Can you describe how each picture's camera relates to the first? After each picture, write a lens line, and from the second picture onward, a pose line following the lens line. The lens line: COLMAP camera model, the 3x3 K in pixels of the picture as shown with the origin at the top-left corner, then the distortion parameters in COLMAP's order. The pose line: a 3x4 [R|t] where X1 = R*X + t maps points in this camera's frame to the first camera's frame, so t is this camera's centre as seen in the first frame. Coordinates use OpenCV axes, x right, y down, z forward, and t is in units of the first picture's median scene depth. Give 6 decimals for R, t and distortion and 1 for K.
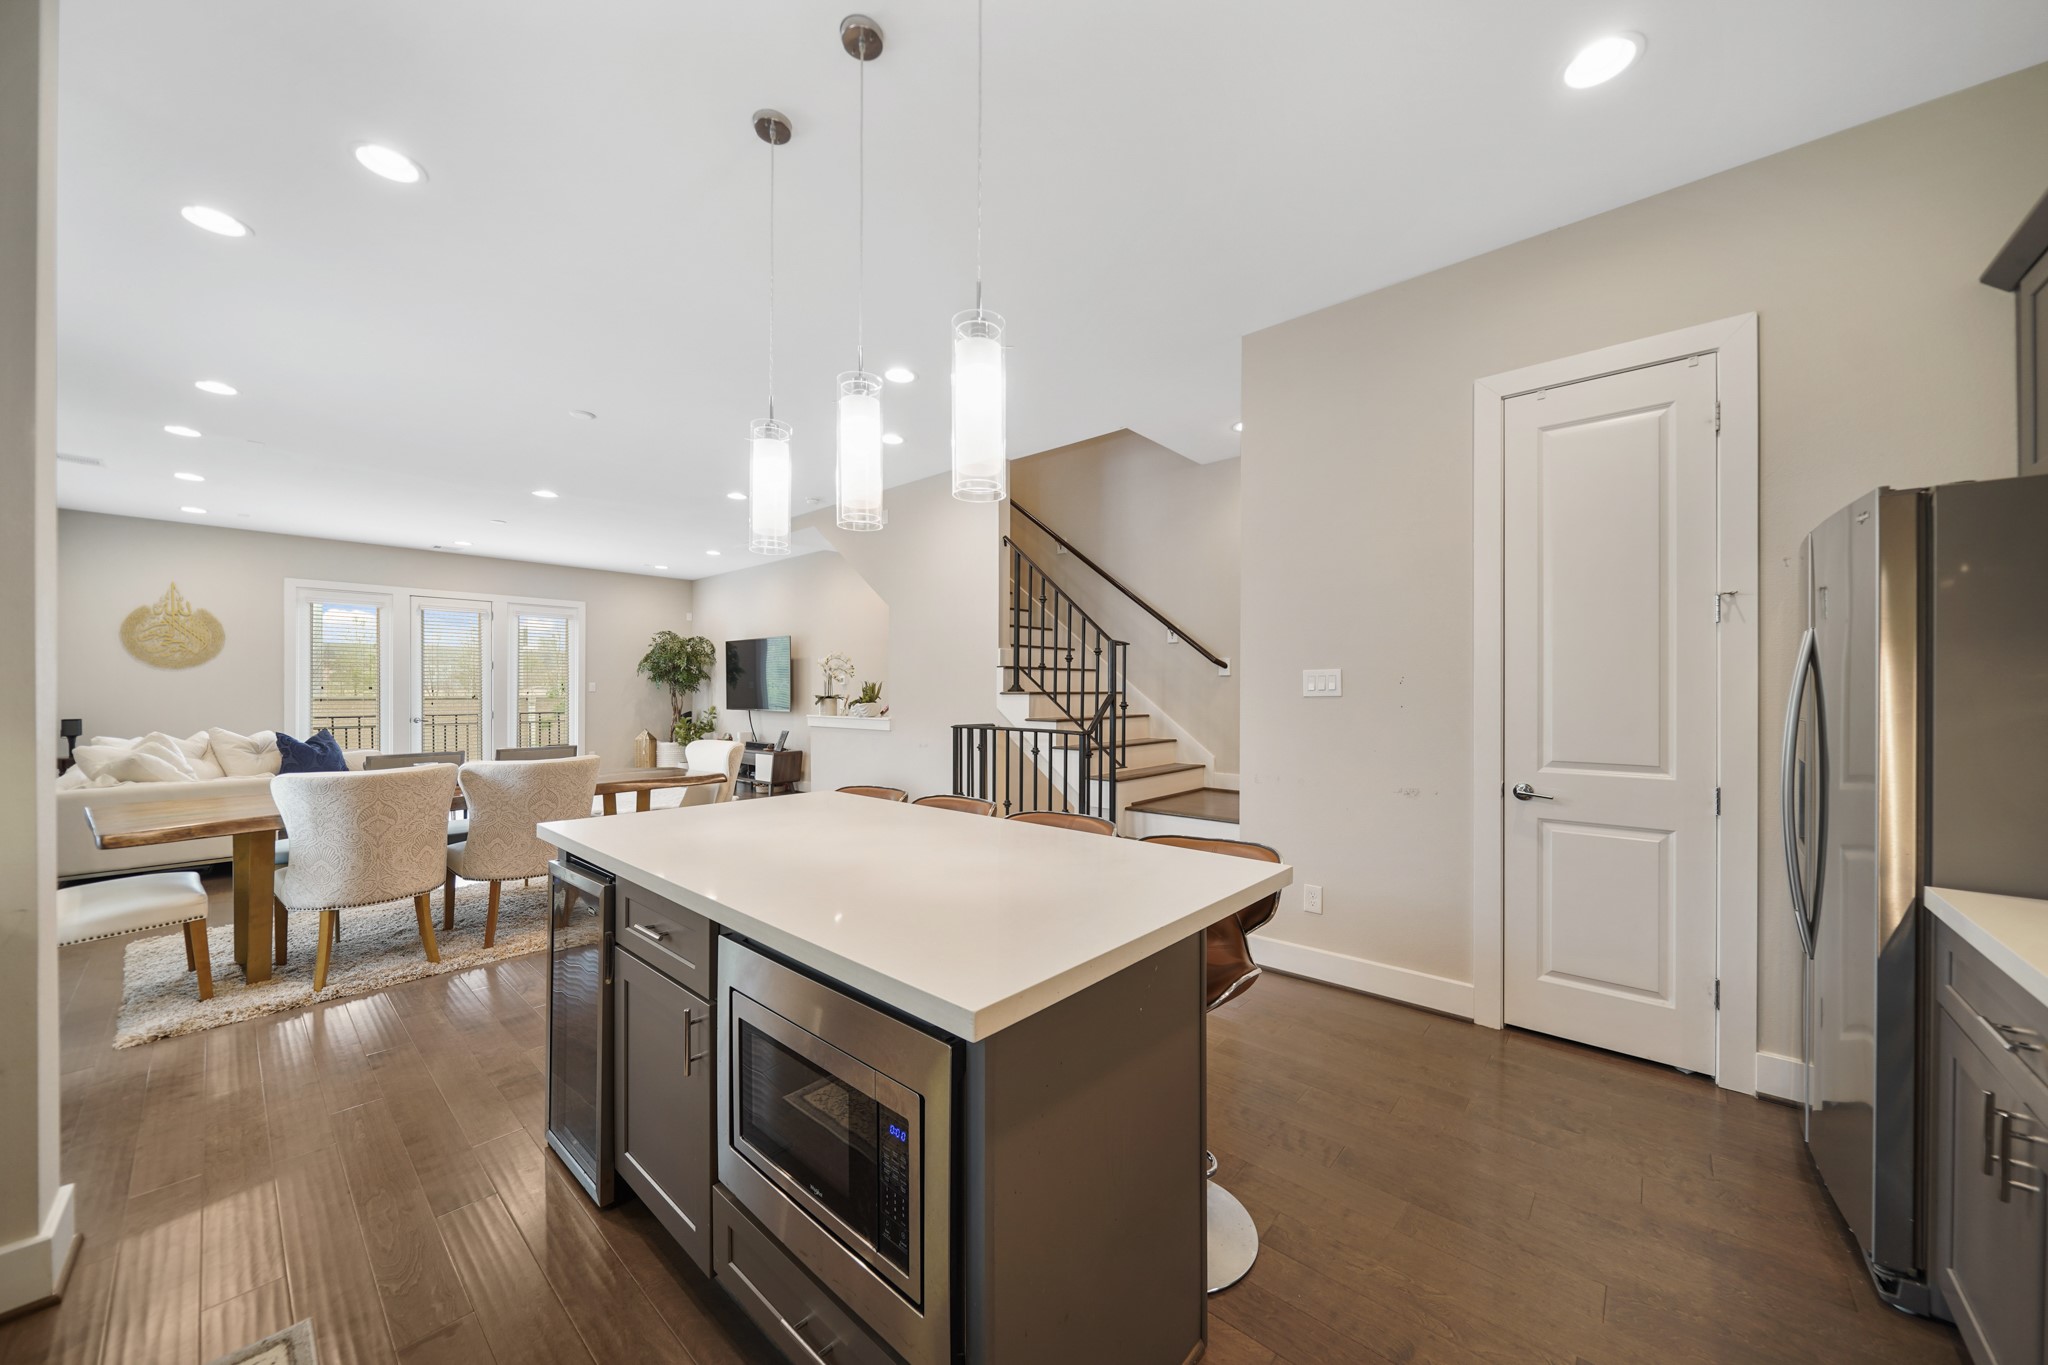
lens RADIAL K [[721.8, 0, 1028.8], [0, 721.8, 689.6], [0, 0, 1]] dist [-0.002732, -0.000208]
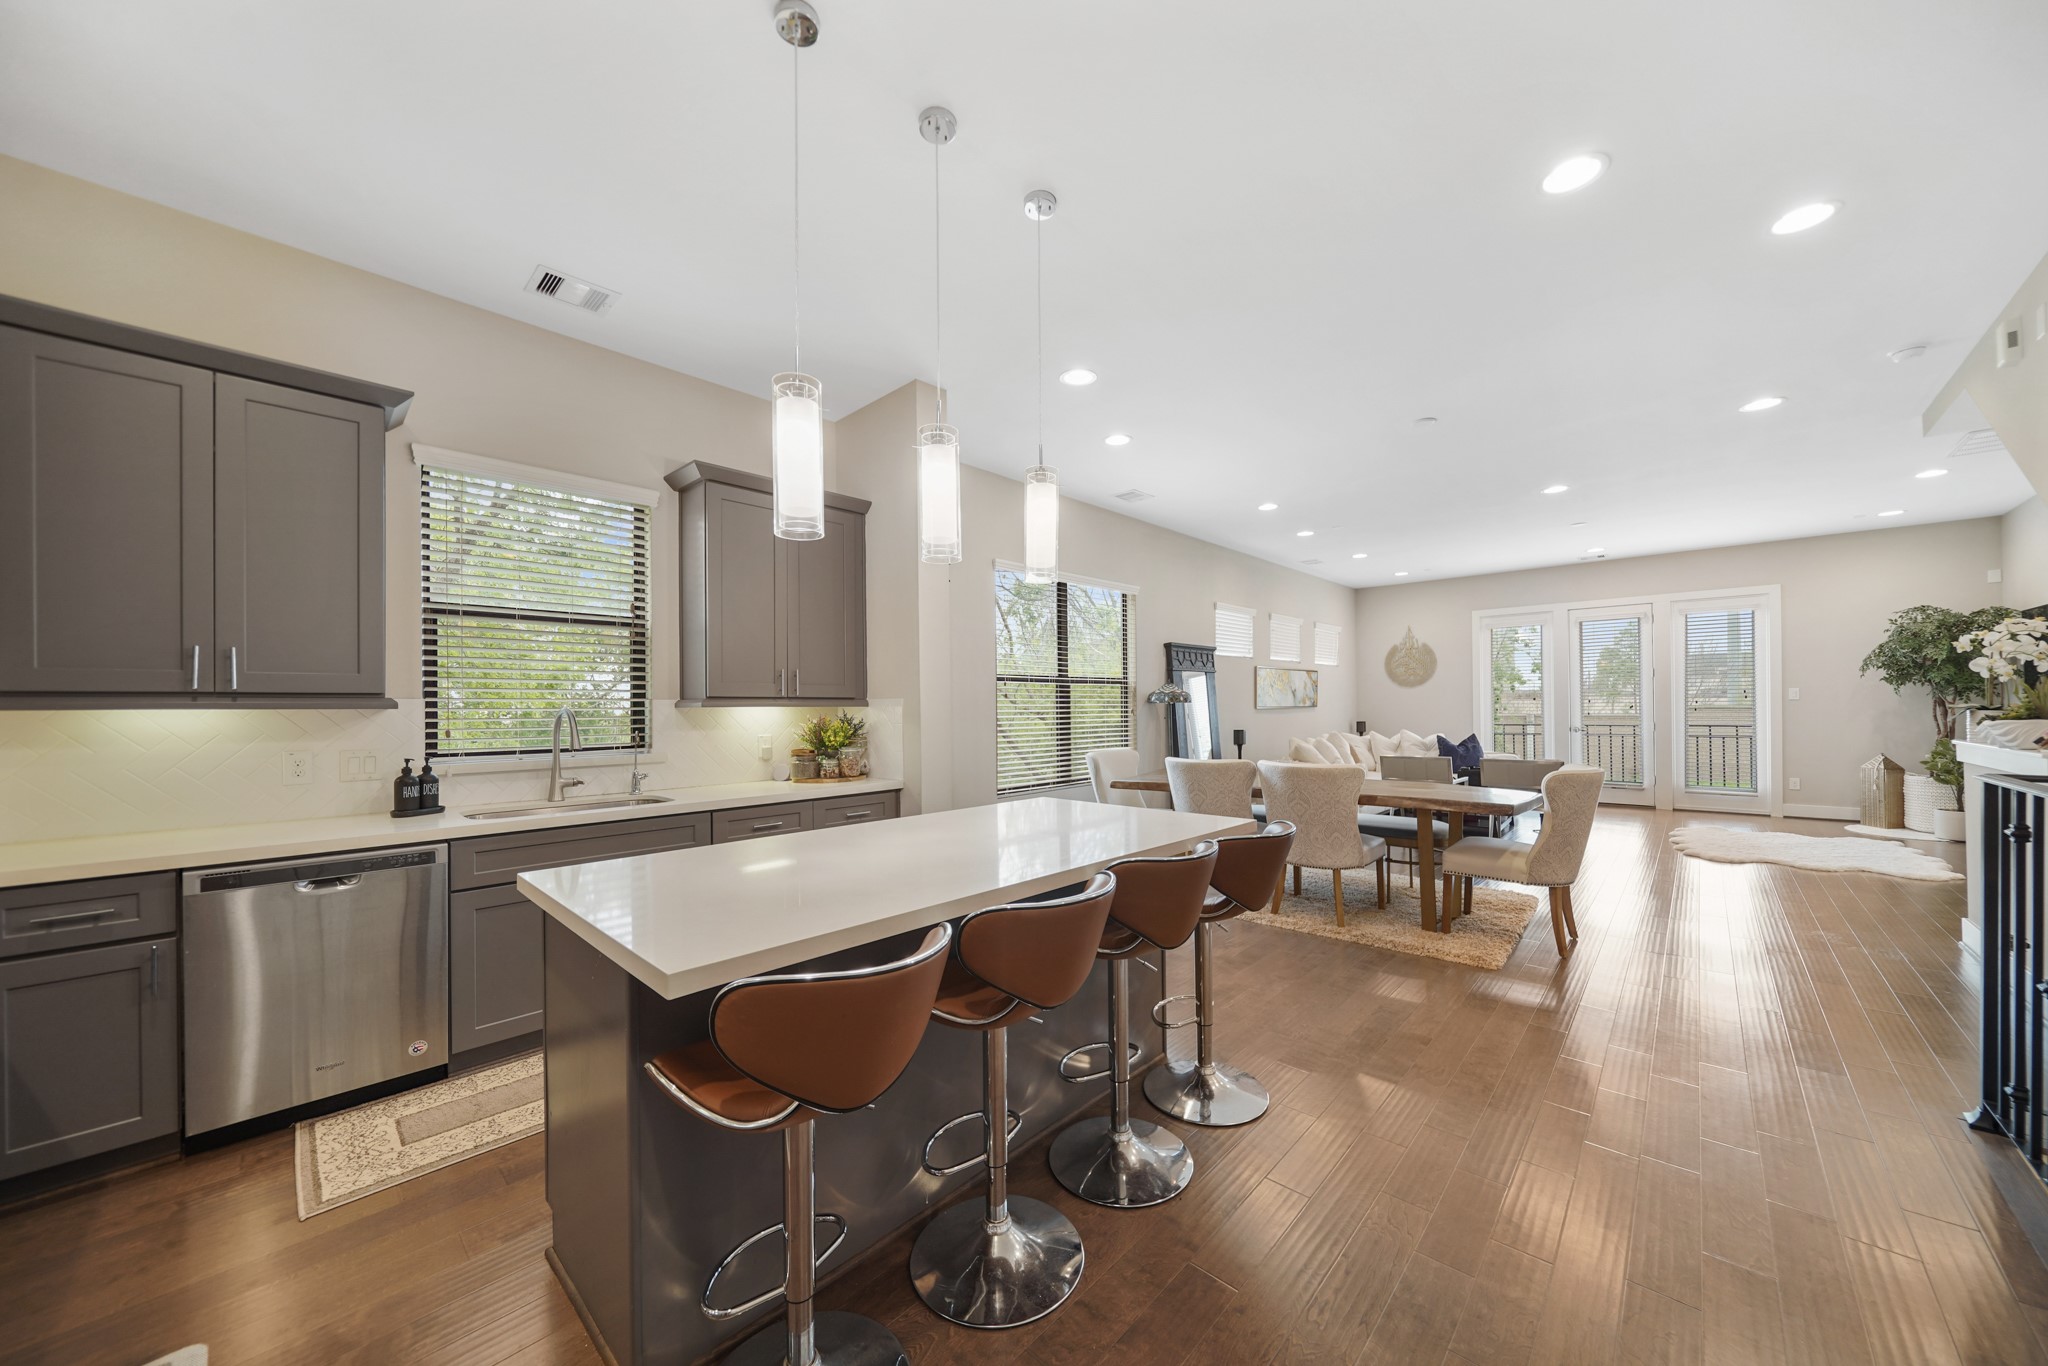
lens RADIAL K [[719.9, 0, 1036.0], [0, 719.9, 705.6], [0, 0, 1]] dist [-0.005170, -0.000136]
pose [[-0.026331, -0.001958, -0.999651, 0.343547], [0.011836, 0.999927, -0.002271, 0.002219], [0.999583, -0.011892, -0.026306, 0.438375]]
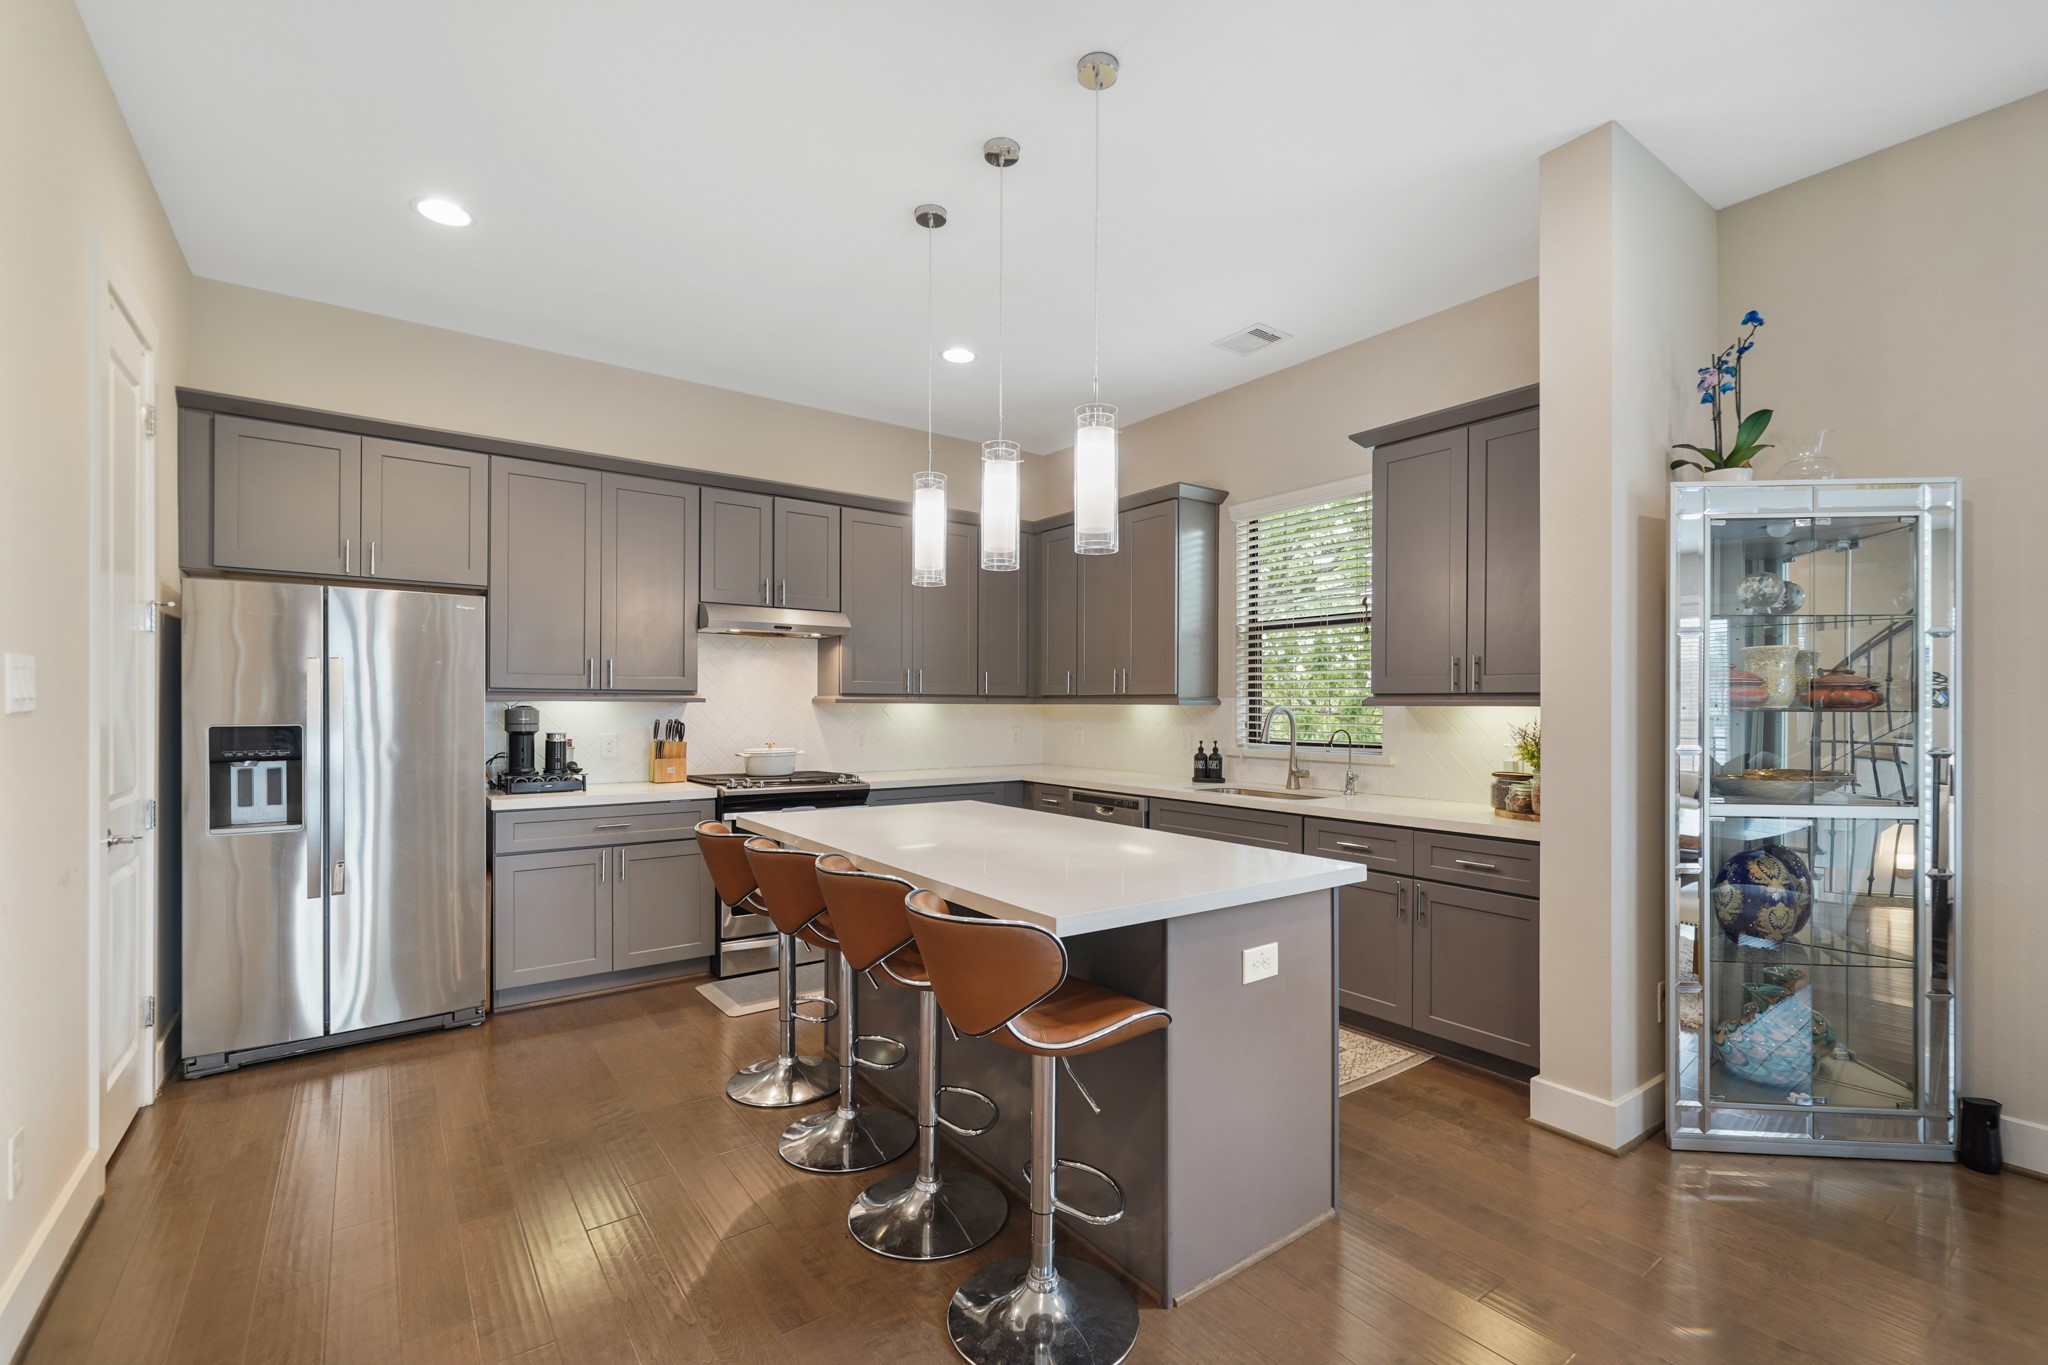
lens RADIAL K [[893.5, 0, 1031.3], [0, 893.5, 713.1], [0, 0, 1]] dist [-0.001779, -0.000183]
pose [[-0.976912, -0.006580, 0.213542, -0.210832], [-0.005652, 0.999972, 0.004956, 0.002671], [-0.213568, 0.003634, -0.976921, 0.903469]]
